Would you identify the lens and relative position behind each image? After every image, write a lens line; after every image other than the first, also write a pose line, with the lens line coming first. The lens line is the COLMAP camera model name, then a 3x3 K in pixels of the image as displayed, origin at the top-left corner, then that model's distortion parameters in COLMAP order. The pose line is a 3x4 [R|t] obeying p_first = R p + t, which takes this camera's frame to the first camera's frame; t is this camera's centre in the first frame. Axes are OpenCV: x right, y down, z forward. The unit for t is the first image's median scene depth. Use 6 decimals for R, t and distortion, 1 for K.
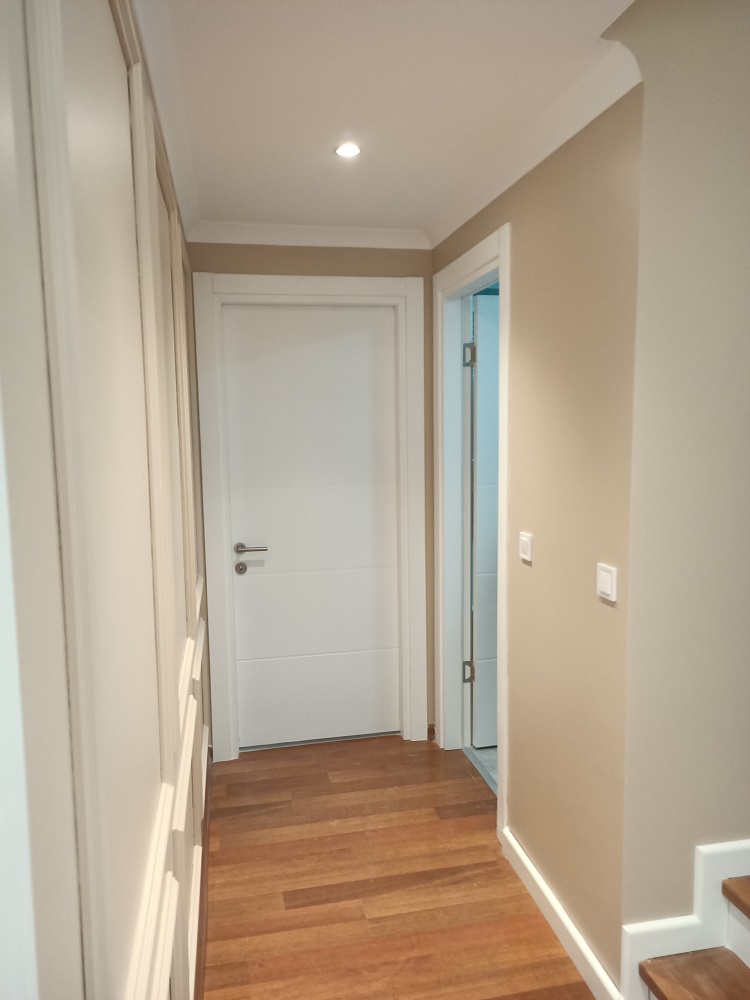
lens RADIAL K [[739.0, 0, 372.9], [0, 739.0, 493.7], [0, 0, 1]] dist [0.062045, -0.065397]
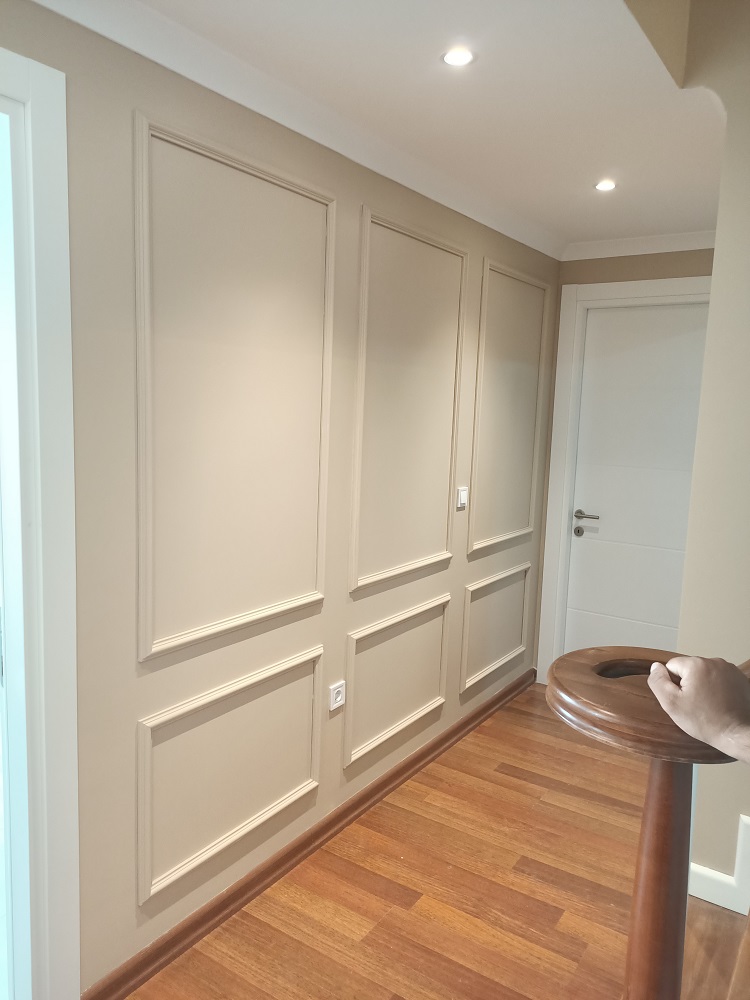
lens RADIAL K [[739.0, 0, 372.9], [0, 739.0, 493.7], [0, 0, 1]] dist [0.062045, -0.065397]
pose [[0.702932, 0.129114, -0.699440, 0.536443], [-0.123579, 0.990599, 0.058665, 0.015524], [0.700440, 0.045199, 0.712279, -0.103770]]
